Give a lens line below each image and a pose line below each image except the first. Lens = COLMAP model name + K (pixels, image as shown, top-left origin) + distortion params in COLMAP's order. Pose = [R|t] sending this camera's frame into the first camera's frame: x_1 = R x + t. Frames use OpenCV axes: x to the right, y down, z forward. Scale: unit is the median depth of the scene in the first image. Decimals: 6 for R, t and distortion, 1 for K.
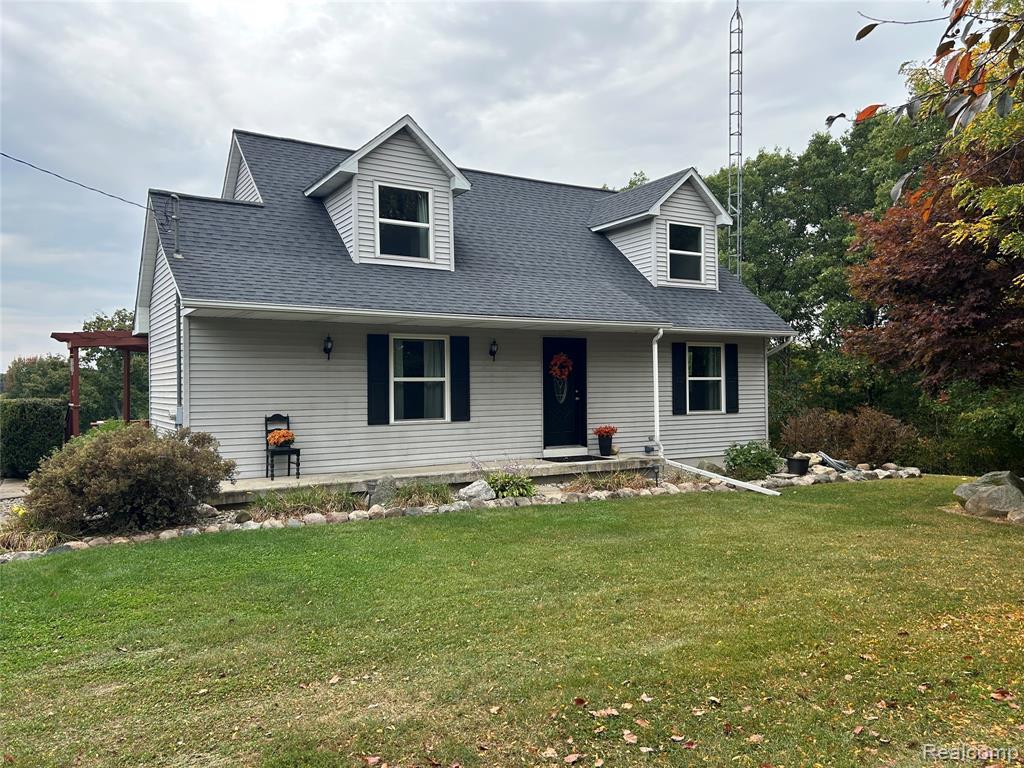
lens RADIAL K [[767.2, 0, 428.3], [0, 767.2, 383.3], [0, 0, 1]] dist [0.106174, 0.000216]
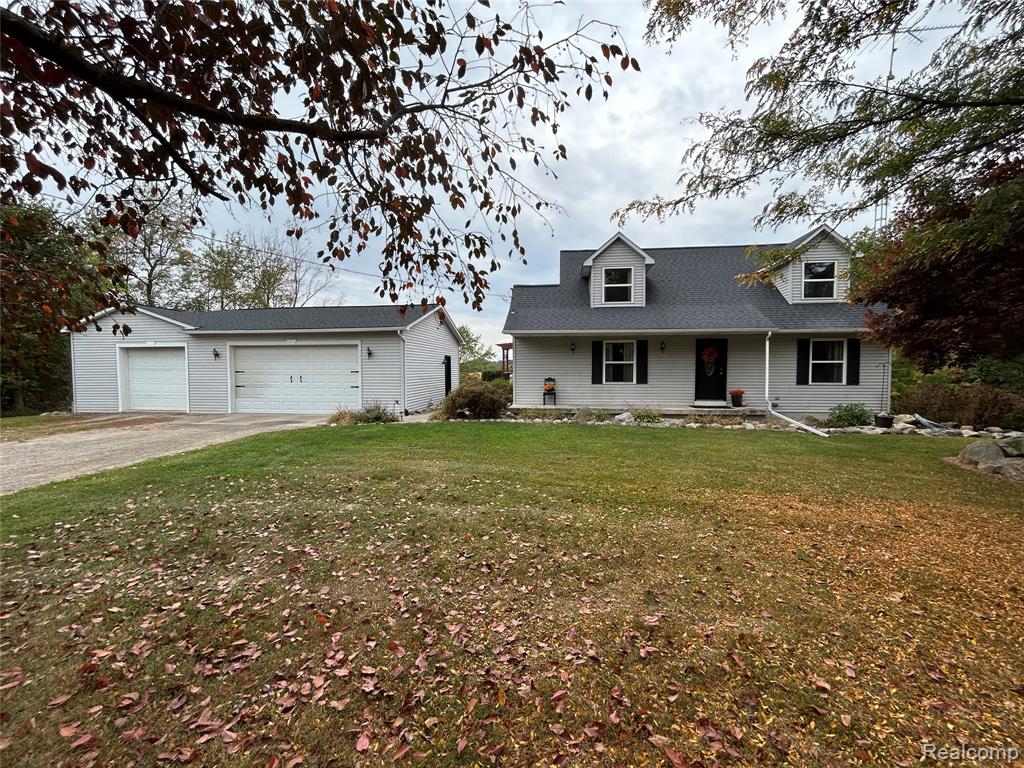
lens RADIAL K [[420.4, 0, 512.0], [0, 420.4, 384.0], [0, 0, 1]] dist [-0.001605, -0.000046]
pose [[0.775398, 0.038575, -0.630294, 0.441108], [0.000951, 0.998060, 0.062252, -0.016308], [0.631473, -0.048870, 0.773857, -0.045576]]
